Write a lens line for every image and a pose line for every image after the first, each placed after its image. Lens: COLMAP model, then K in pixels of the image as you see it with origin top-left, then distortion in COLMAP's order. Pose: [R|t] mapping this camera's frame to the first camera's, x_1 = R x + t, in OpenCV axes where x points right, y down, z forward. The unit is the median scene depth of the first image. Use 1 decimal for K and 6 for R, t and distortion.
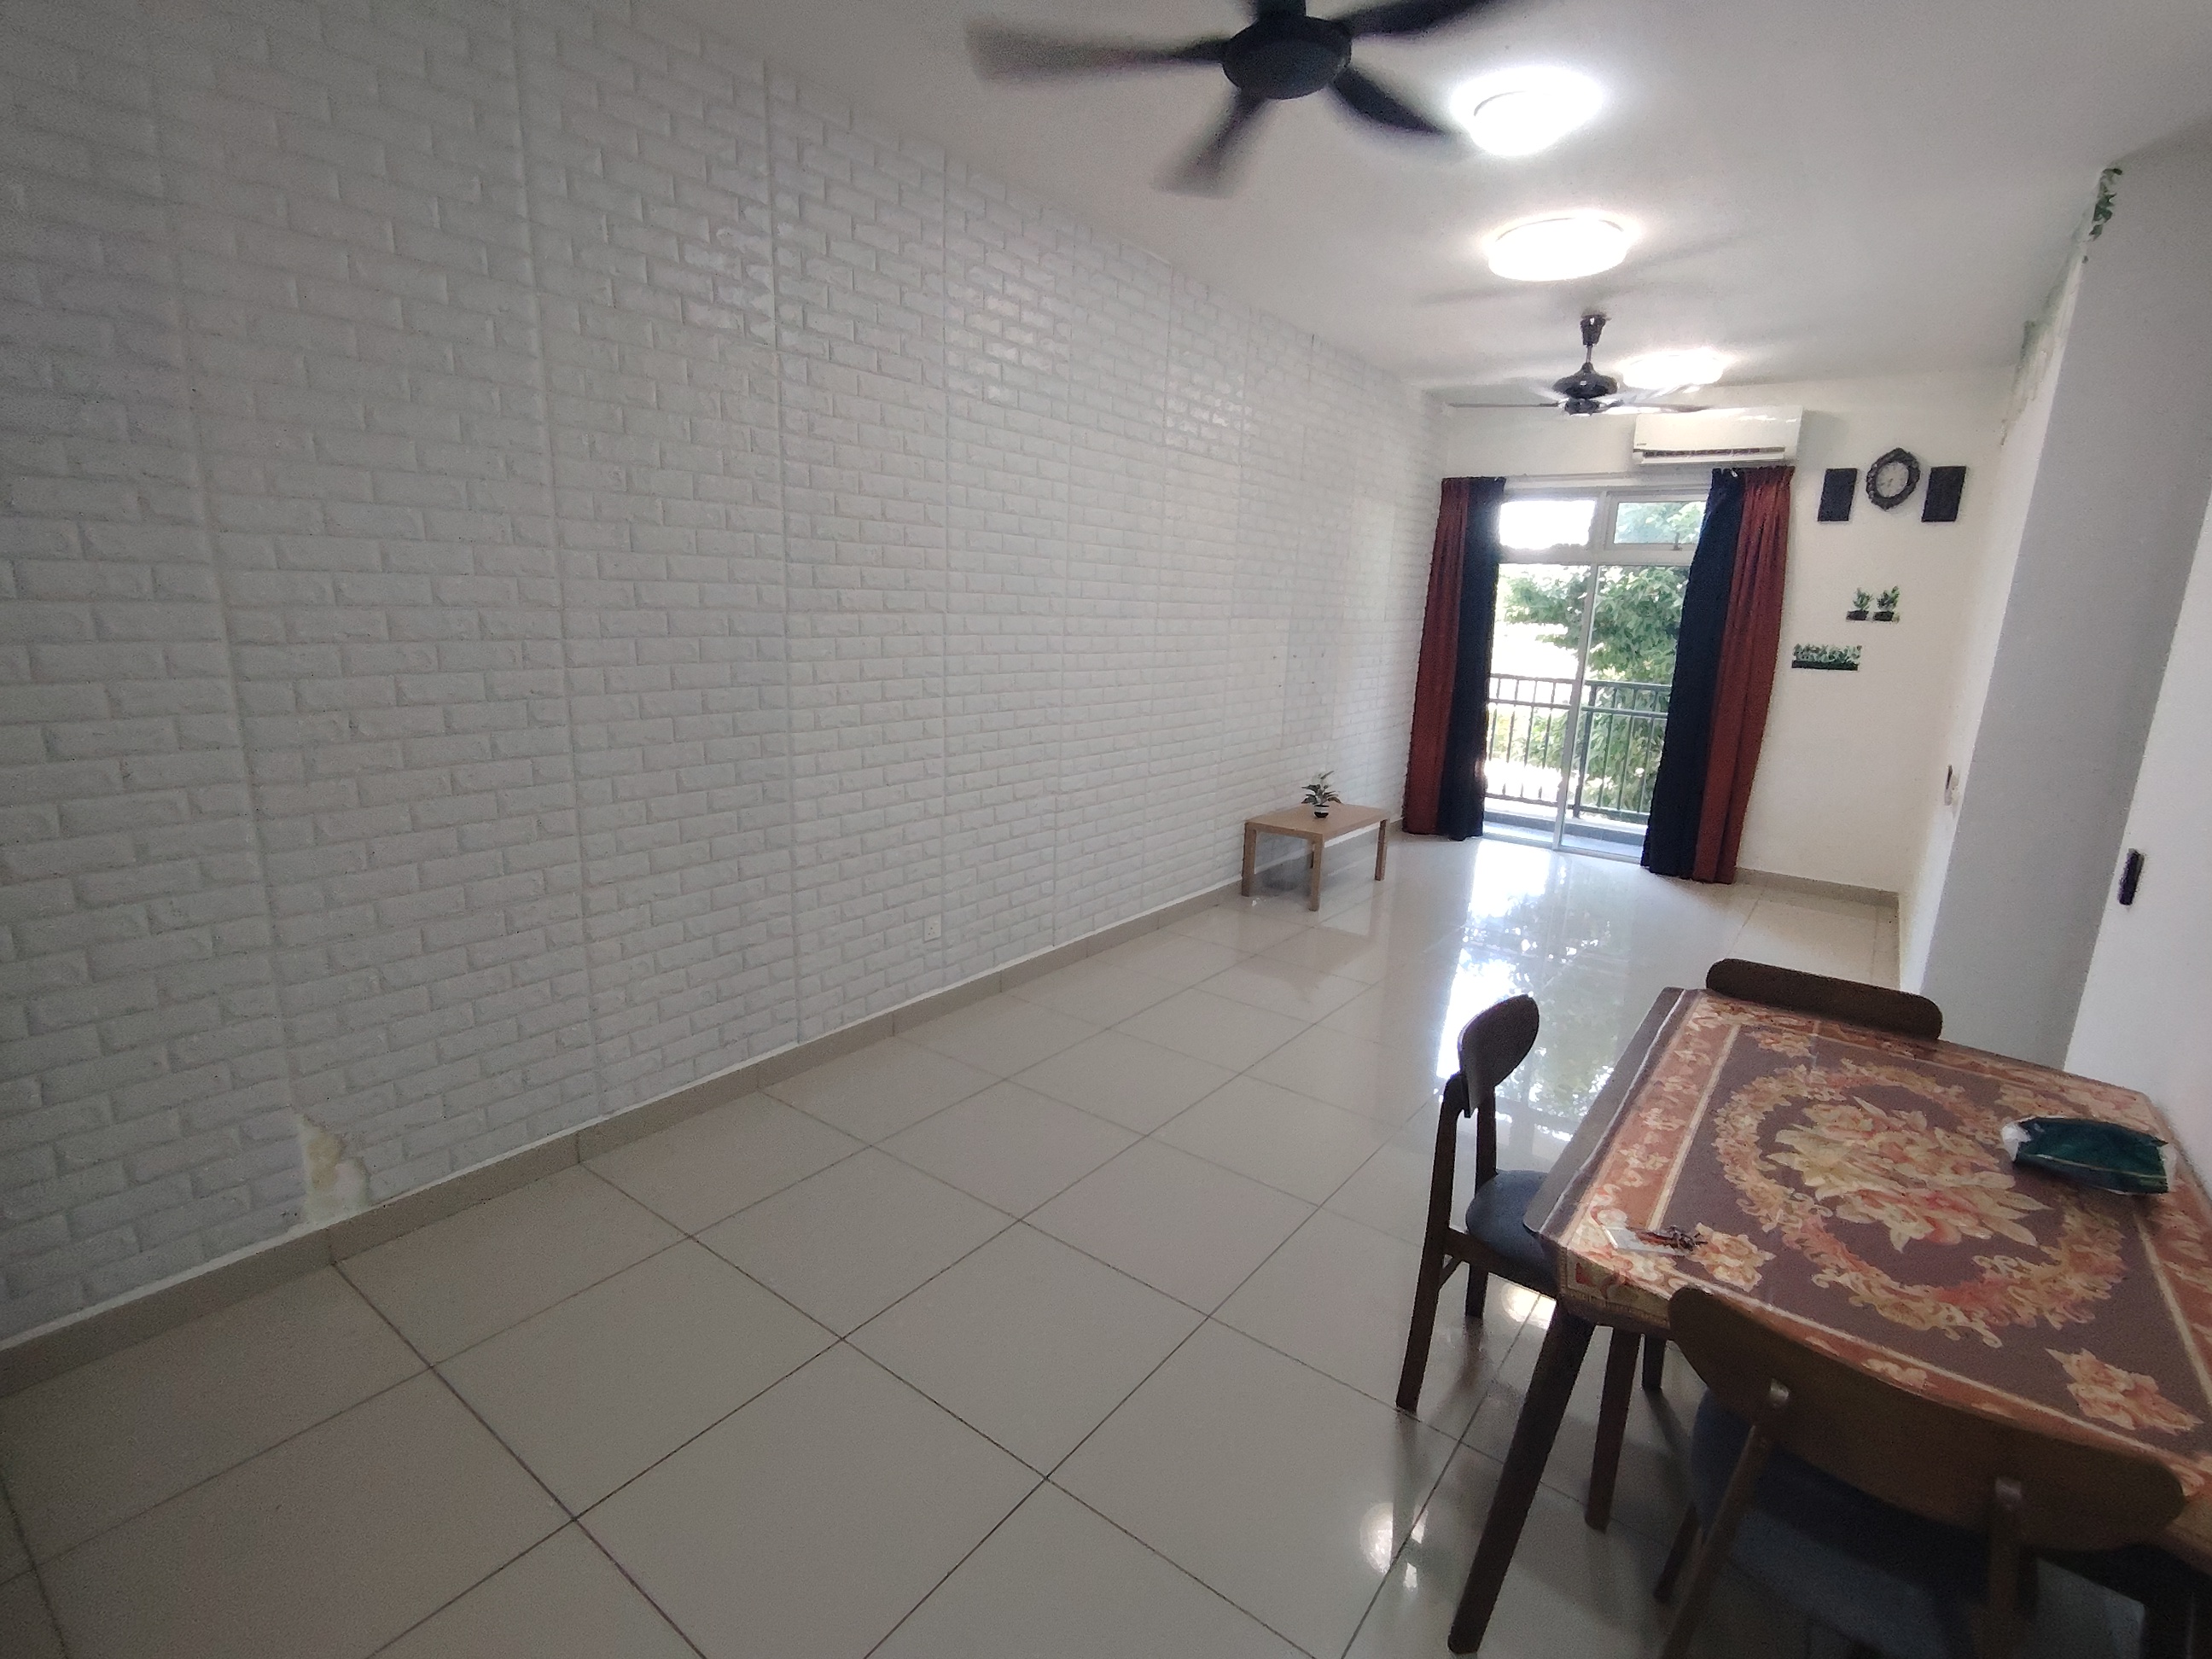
lens RADIAL K [[1046.4, 0, 1106.2], [0, 1046.4, 827.6], [0, 0, 1]] dist [0.006616, -0.005281]
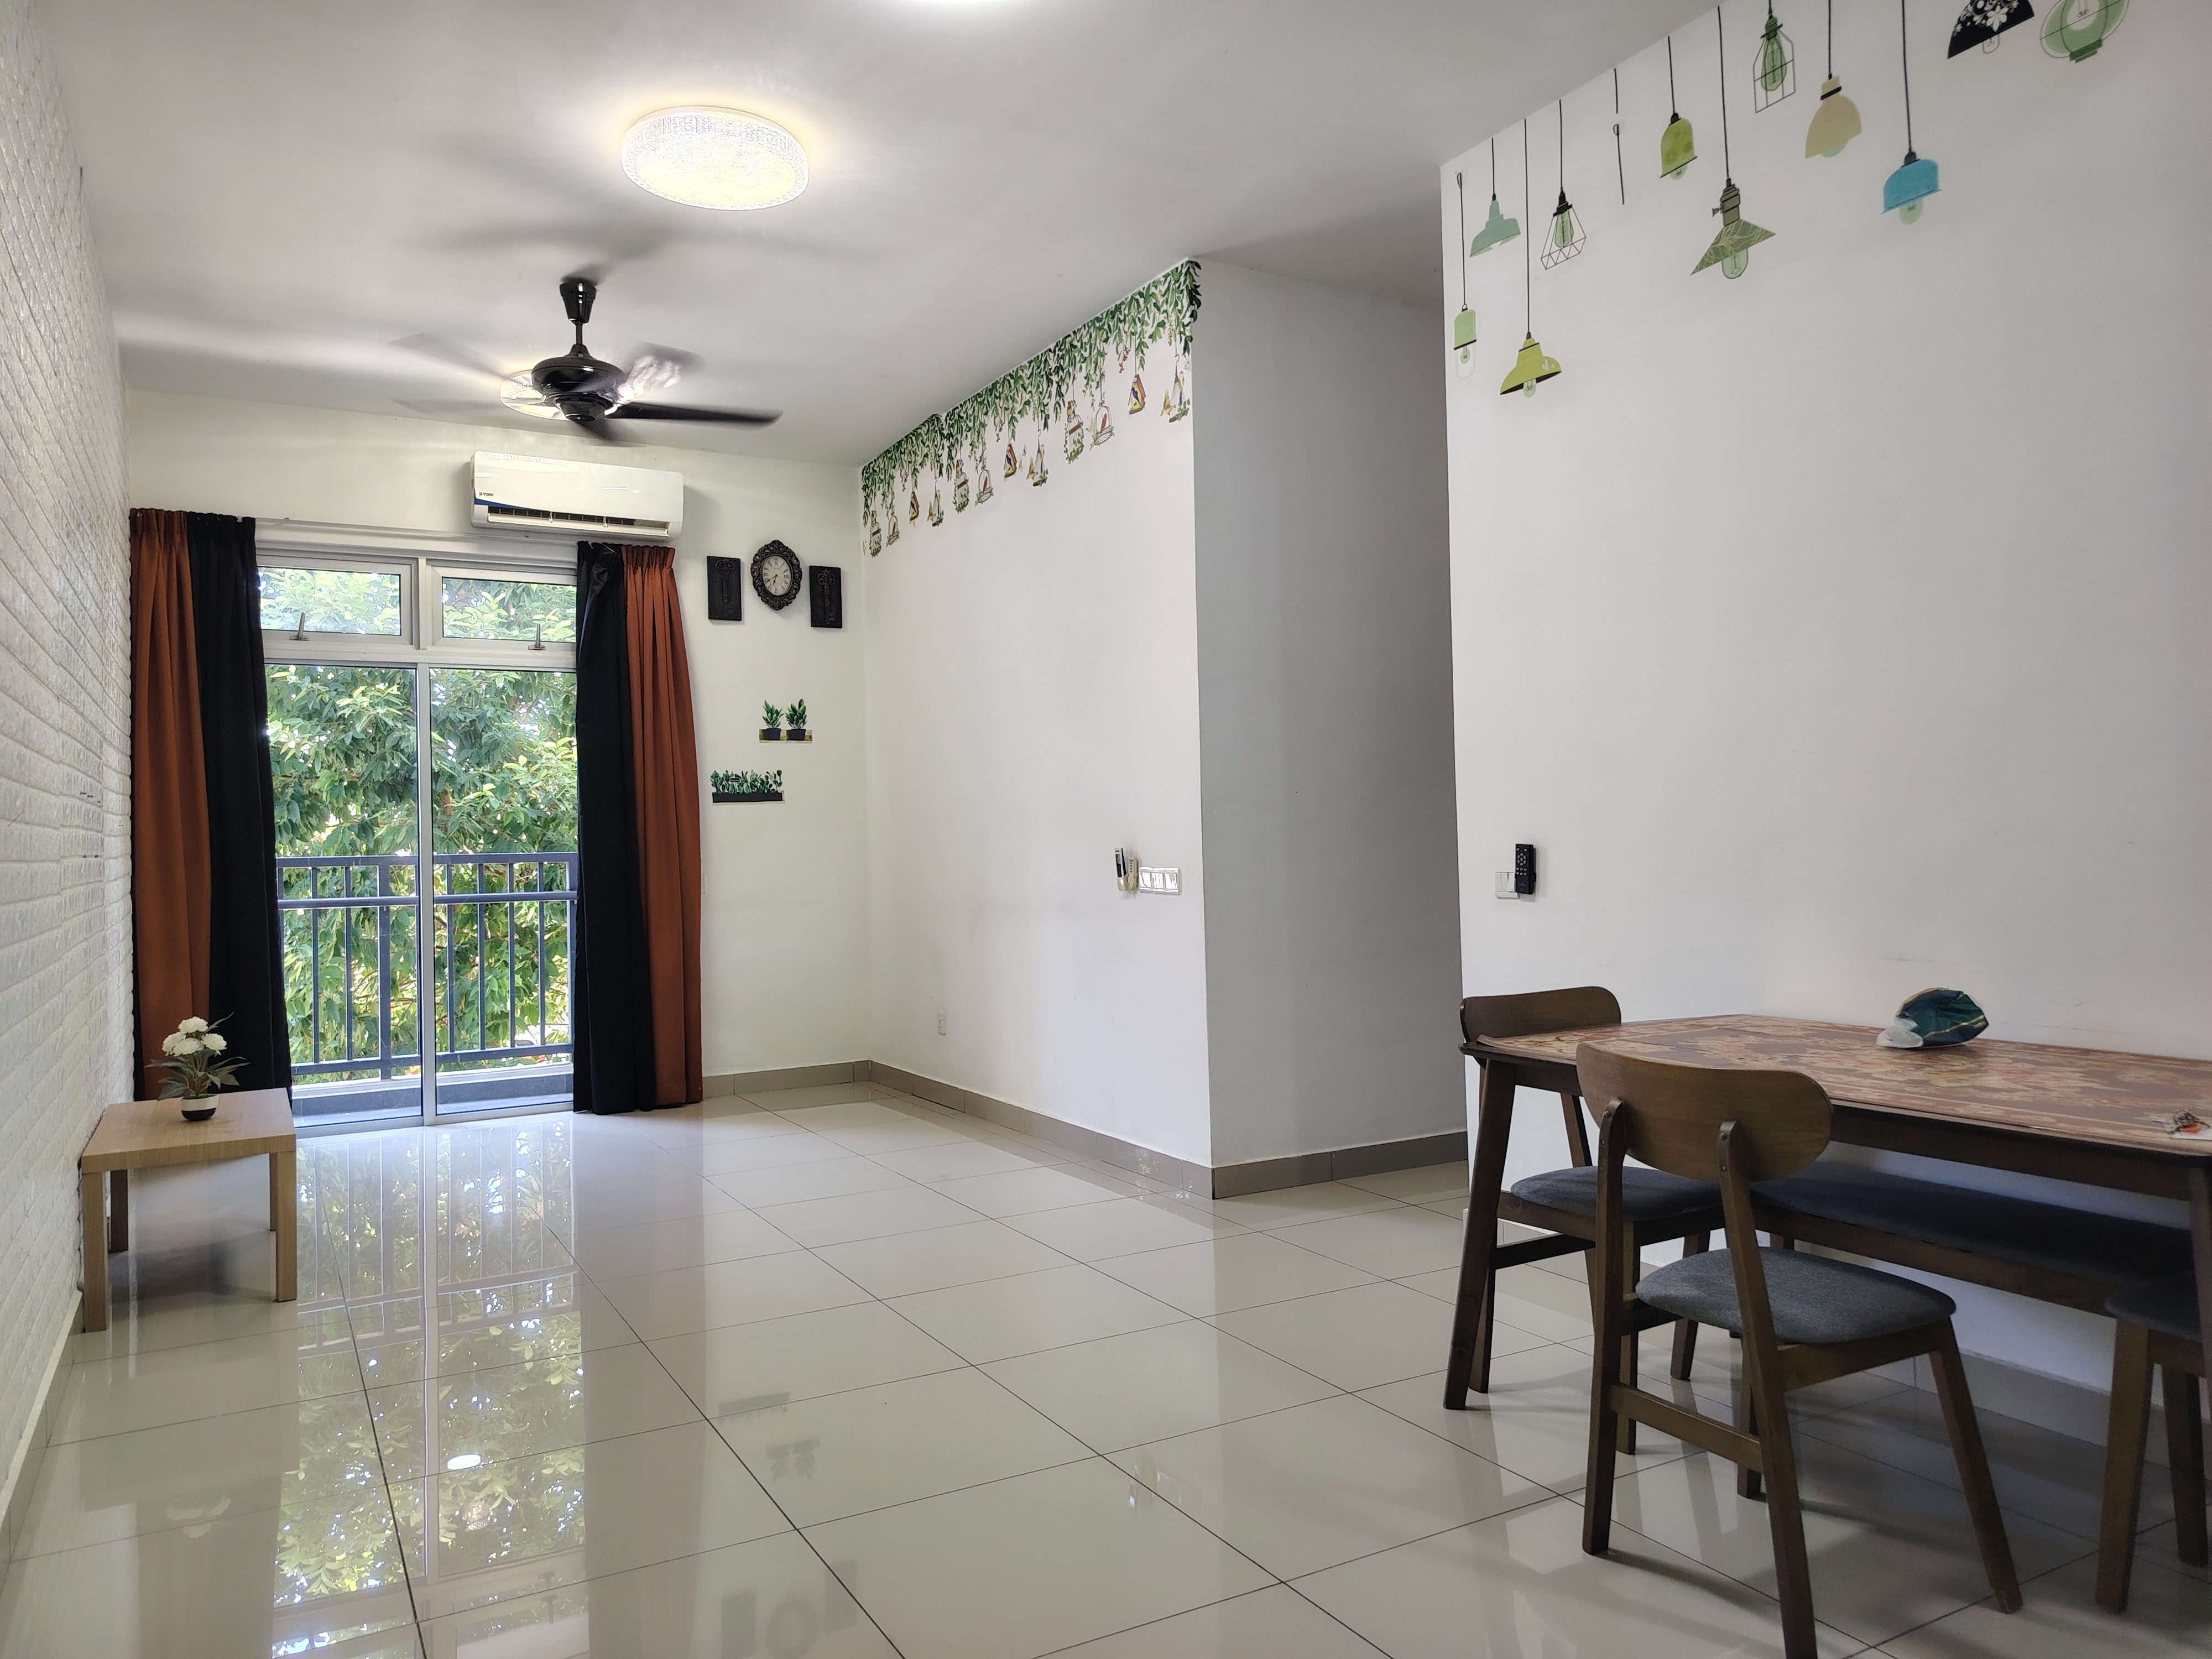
lens RADIAL K [[1539.1, 0, 1116.7], [0, 1539.1, 812.1], [0, 0, 1]] dist [0.054481, -0.043175]
pose [[0.393407, -0.032085, 0.918805, -0.291719], [0.235947, 0.969441, -0.067173, 0.000001], [-0.888572, 0.243216, 0.388955, 0.322863]]
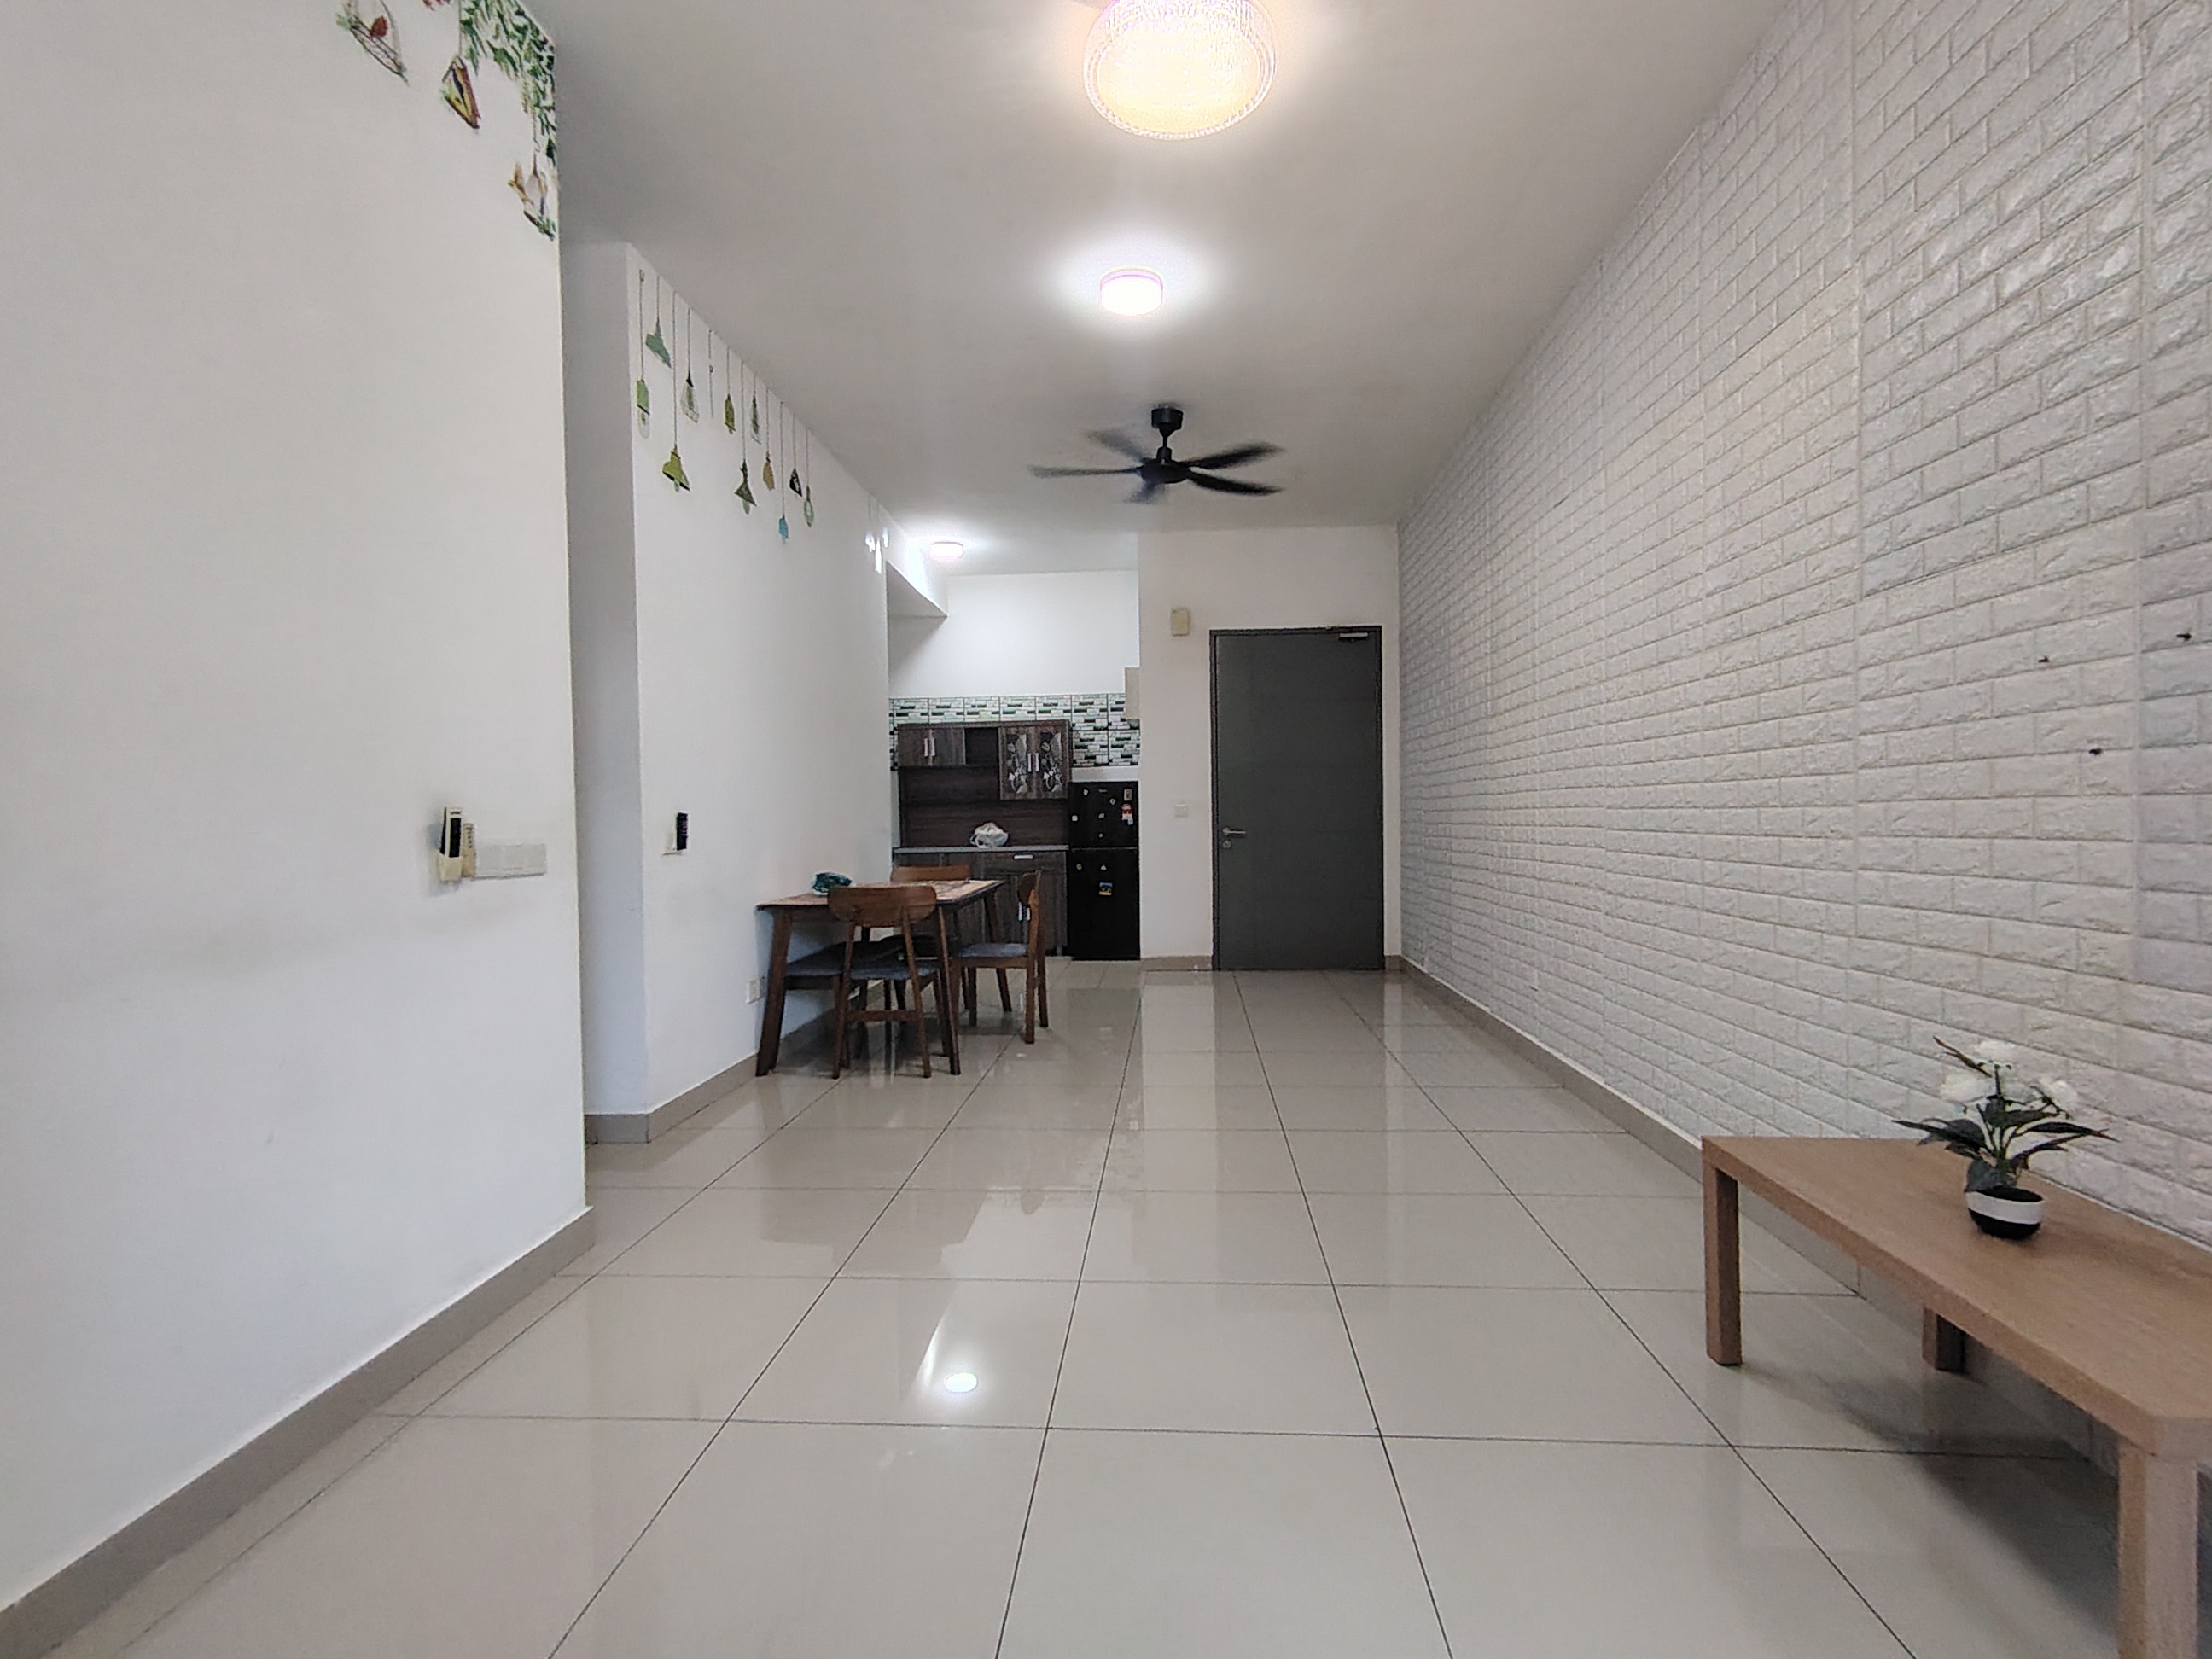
lens RADIAL K [[1046.4, 0, 1113.5], [0, 1046.4, 830.6], [0, 0, 1]] dist [0.006616, -0.005281]
pose [[-0.831181, -0.018811, -0.555683, 0.566047], [-0.138121, 0.975084, 0.173592, -0.129551], [0.538572, 0.221038, -0.813069, 1.114056]]
